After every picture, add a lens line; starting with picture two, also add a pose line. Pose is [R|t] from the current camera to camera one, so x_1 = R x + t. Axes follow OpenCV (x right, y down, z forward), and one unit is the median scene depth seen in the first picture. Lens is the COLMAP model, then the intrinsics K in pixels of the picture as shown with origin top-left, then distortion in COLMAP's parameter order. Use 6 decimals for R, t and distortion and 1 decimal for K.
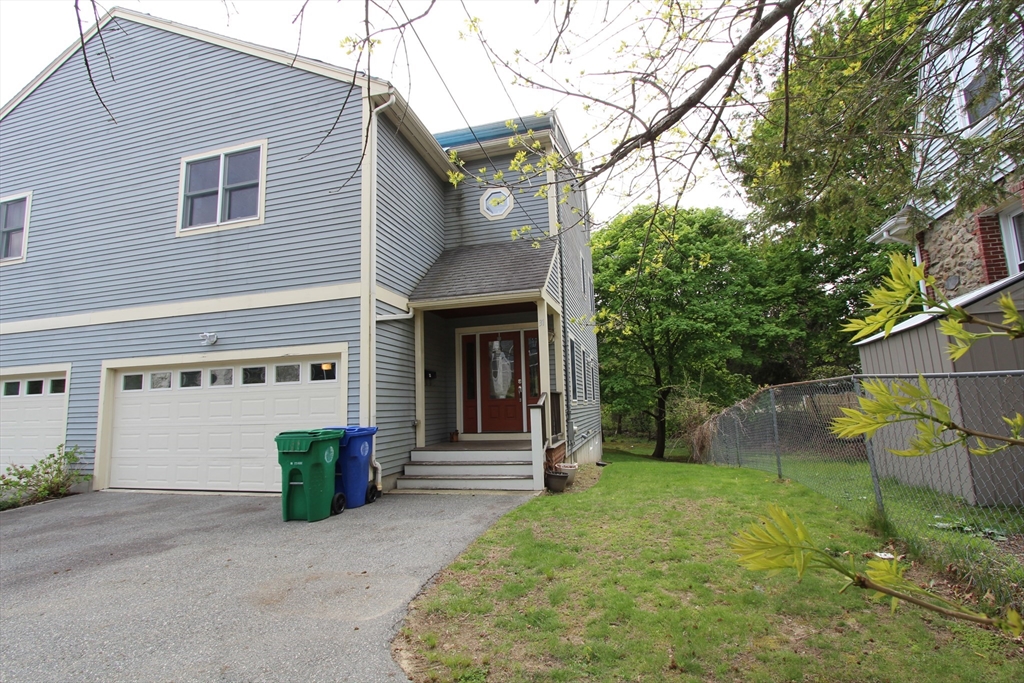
lens RADIAL K [[473.4, 0, 505.7], [0, 473.4, 342.5], [0, 0, 1]] dist [-0.019076, 0.004488]
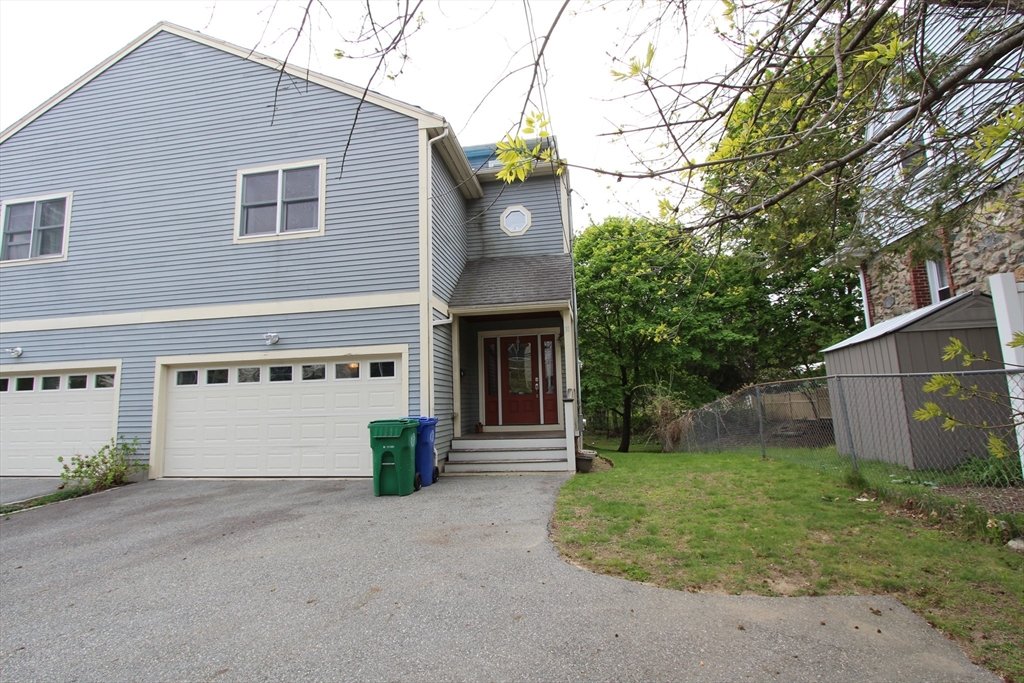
lens RADIAL K [[473.4, 0, 505.7], [0, 473.4, 342.5], [0, 0, 1]] dist [-0.019076, 0.004488]
pose [[0.994813, 0.014902, 0.100623, -0.186865], [-0.015019, 0.999887, 0.000404, -0.007247], [-0.100606, -0.001913, 0.994925, -0.141169]]
